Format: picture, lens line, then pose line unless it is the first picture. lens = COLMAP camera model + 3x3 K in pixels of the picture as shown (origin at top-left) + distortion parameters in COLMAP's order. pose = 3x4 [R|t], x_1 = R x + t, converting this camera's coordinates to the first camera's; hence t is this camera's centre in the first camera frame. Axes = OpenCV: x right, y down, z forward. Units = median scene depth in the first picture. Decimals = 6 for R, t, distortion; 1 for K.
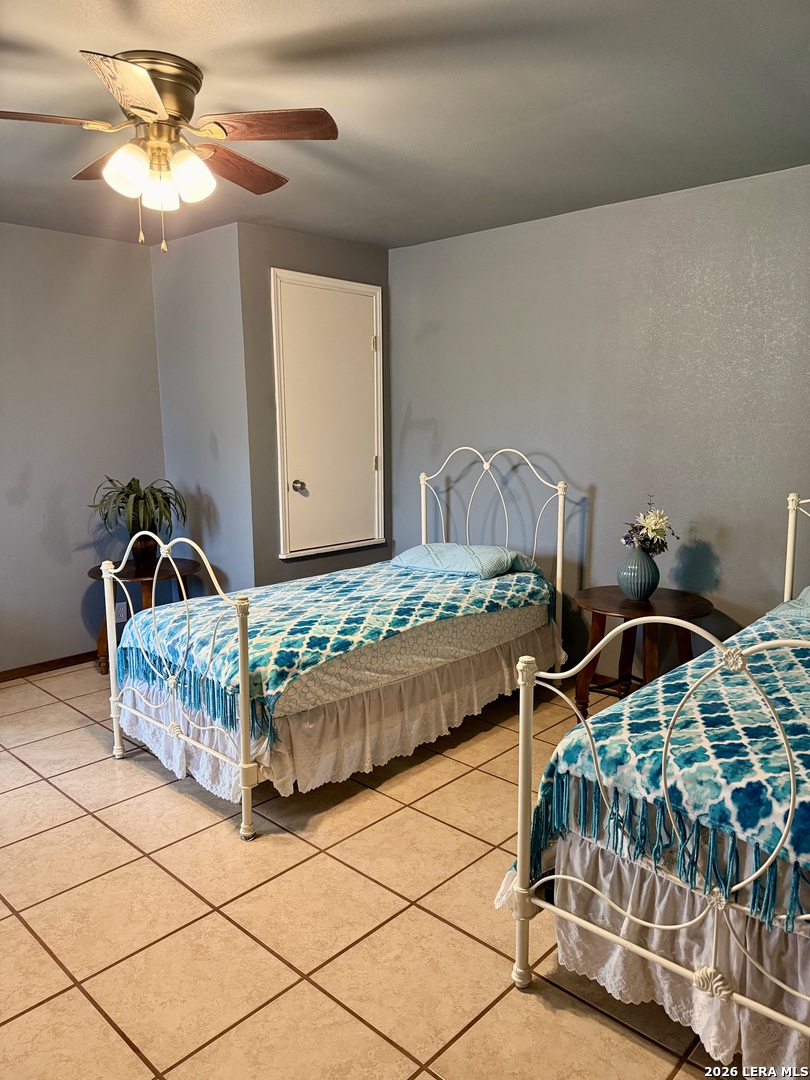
lens RADIAL K [[757.4, 0, 407.0], [0, 757.4, 542.3], [0, 0, 1]] dist [0.154048, -0.288219]
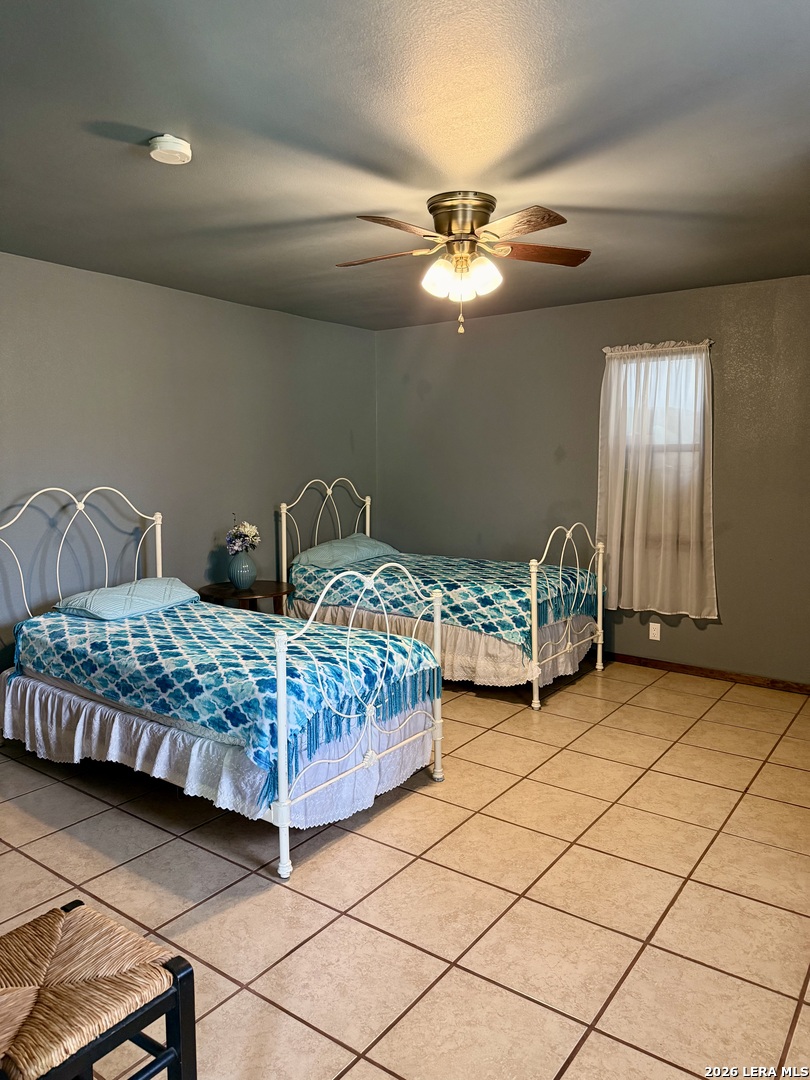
lens RADIAL K [[757.4, 0, 407.0], [0, 757.4, 542.3], [0, 0, 1]] dist [0.154048, -0.288219]
pose [[-0.142203, -0.106244, 0.984119, -0.992031], [0.156379, 0.979326, 0.128323, -0.126697], [-0.977407, 0.172143, -0.122649, 0.792098]]
